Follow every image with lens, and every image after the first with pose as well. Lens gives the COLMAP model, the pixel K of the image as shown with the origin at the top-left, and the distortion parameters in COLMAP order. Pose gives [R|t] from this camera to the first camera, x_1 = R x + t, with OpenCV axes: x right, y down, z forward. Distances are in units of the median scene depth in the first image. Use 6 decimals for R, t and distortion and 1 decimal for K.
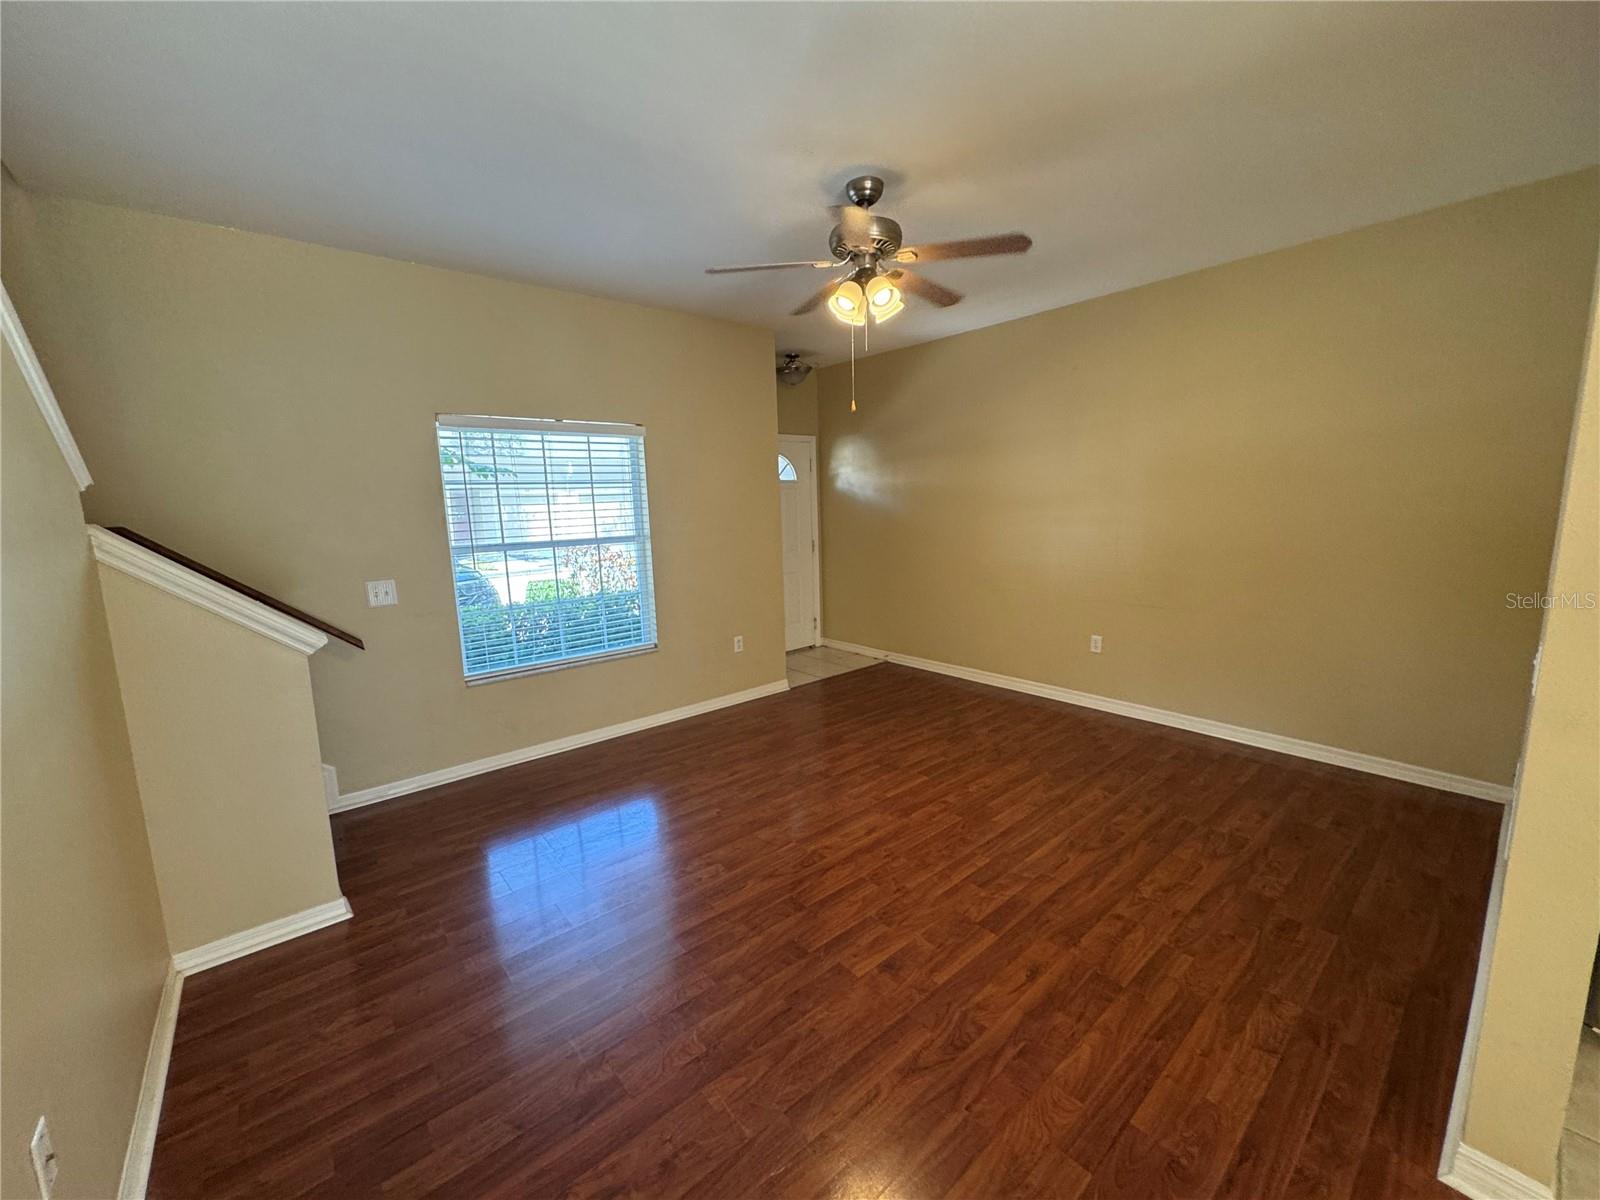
lens RADIAL K [[633.6, 0, 799.8], [0, 633.6, 593.2], [0, 0, 1]] dist [0.000940, 0.000062]
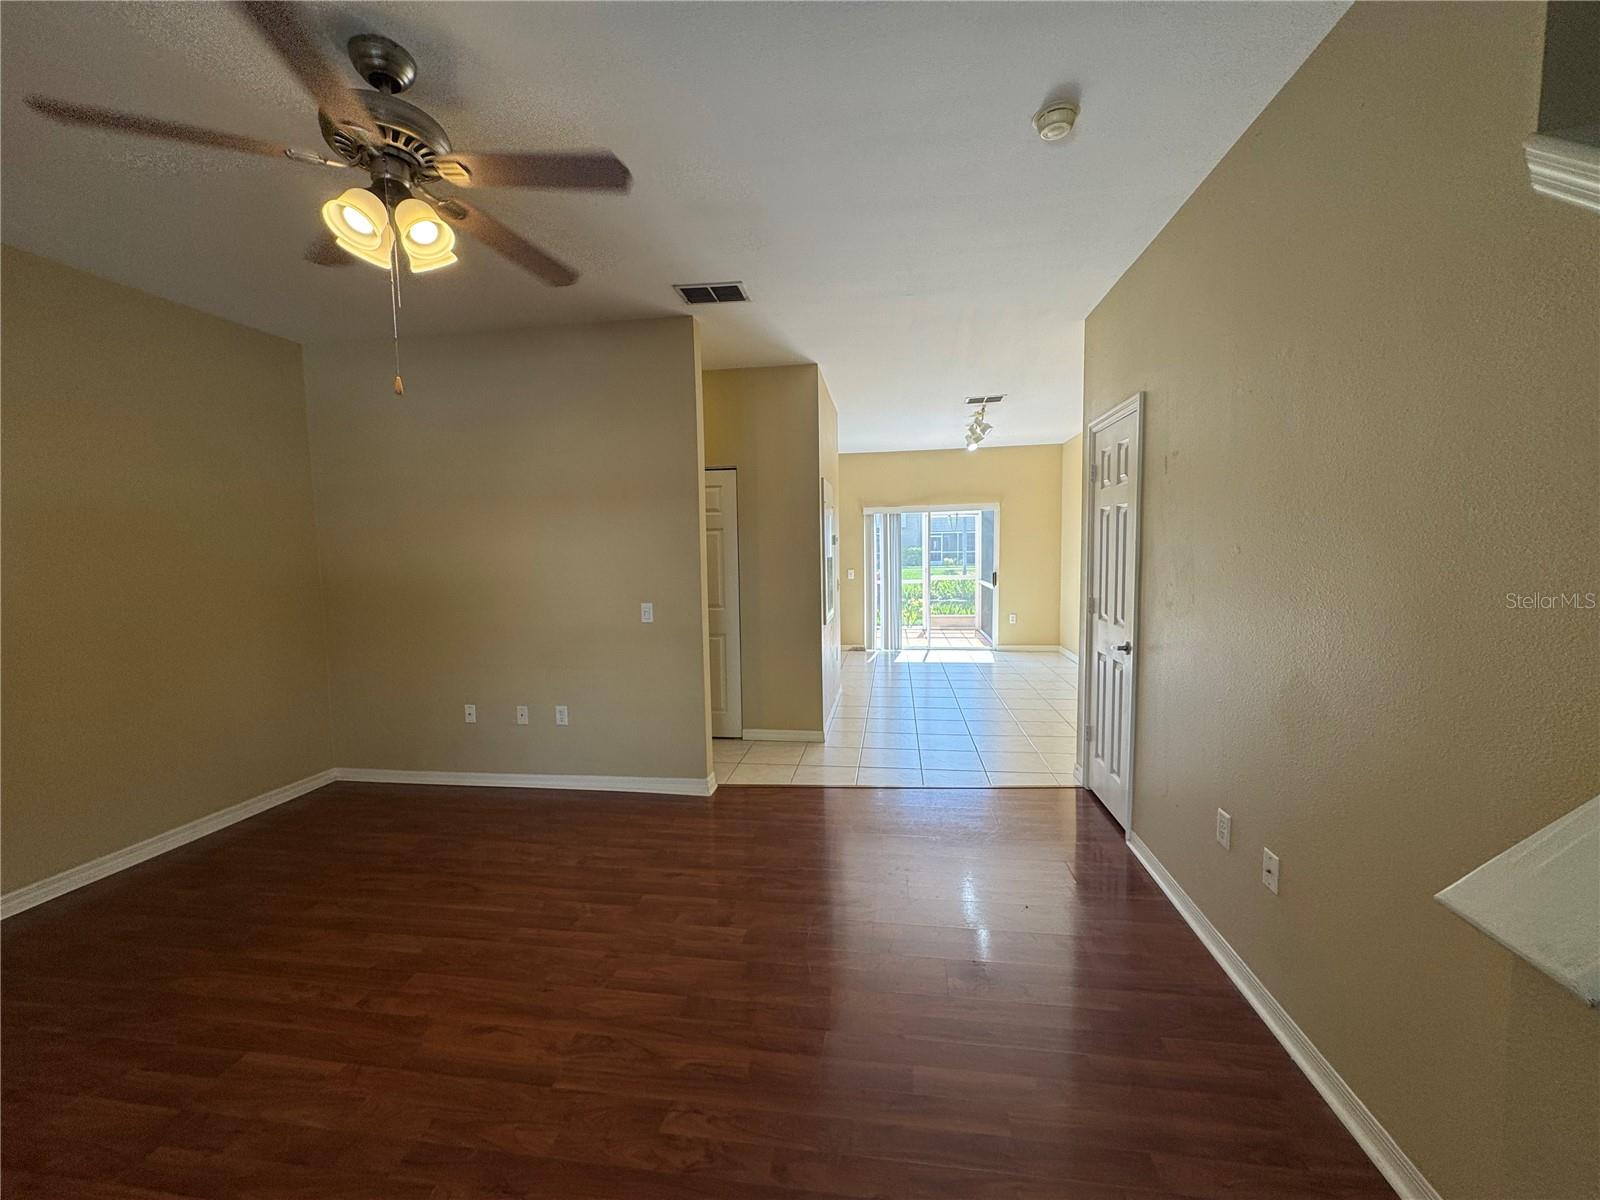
lens RADIAL K [[635.7, 0, 803.3], [0, 635.7, 599.3], [0, 0, 1]] dist [-0.000317, -0.000018]
pose [[-0.664413, -0.021603, 0.747053, -0.651218], [0.142680, 0.977531, 0.155164, -0.133210], [-0.733620, 0.209682, -0.646402, 1.187625]]
